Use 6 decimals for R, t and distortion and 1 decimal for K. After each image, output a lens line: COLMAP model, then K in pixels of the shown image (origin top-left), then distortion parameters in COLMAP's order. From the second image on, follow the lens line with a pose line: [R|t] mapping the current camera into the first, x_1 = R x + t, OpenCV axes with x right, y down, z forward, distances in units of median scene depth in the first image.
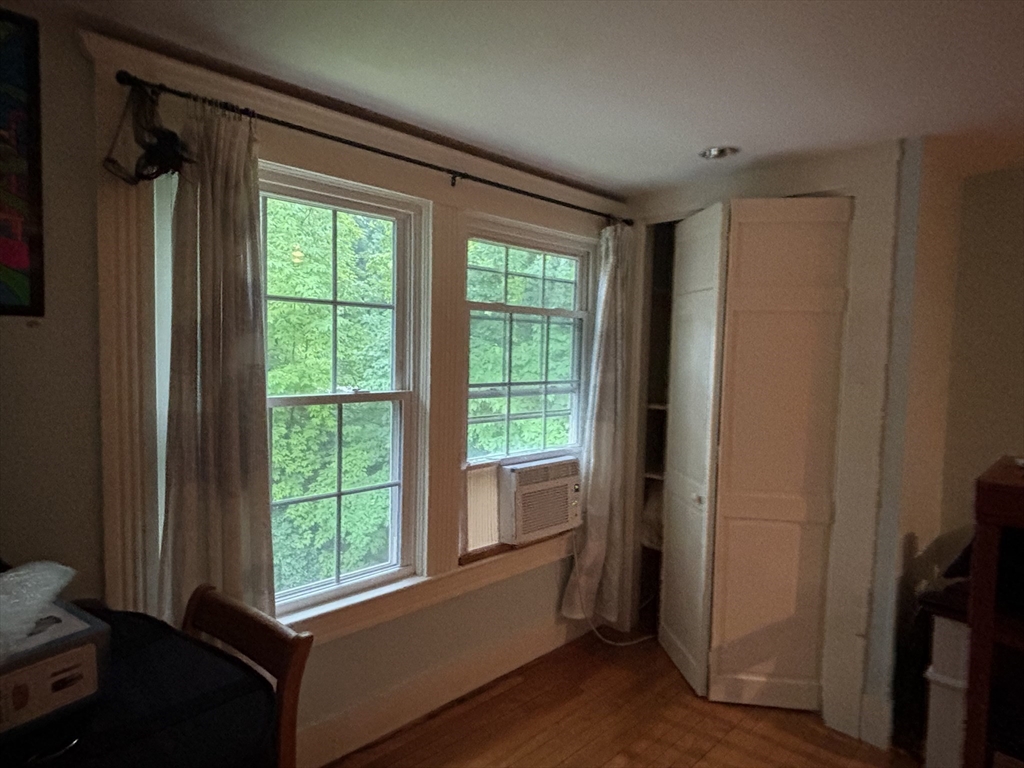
lens RADIAL K [[592.2, 0, 512.8], [0, 592.2, 379.2], [0, 0, 1]] dist [0.008020, -0.002038]
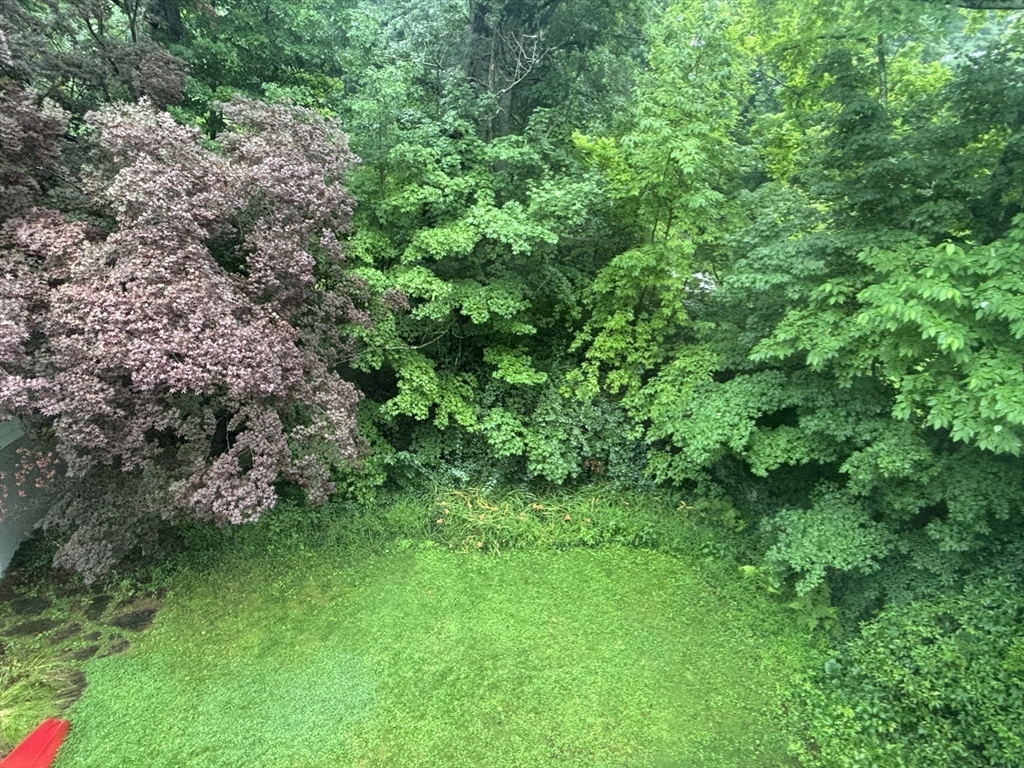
lens RADIAL K [[592.2, 0, 514.9], [0, 592.2, 385.1], [0, 0, 1]] dist [0.008020, -0.002038]
pose [[0.848350, 0.198993, -0.490616, -0.061749], [-0.092981, 0.968273, 0.231952, -0.007886], [0.521207, -0.151159, 0.839937, 0.103826]]
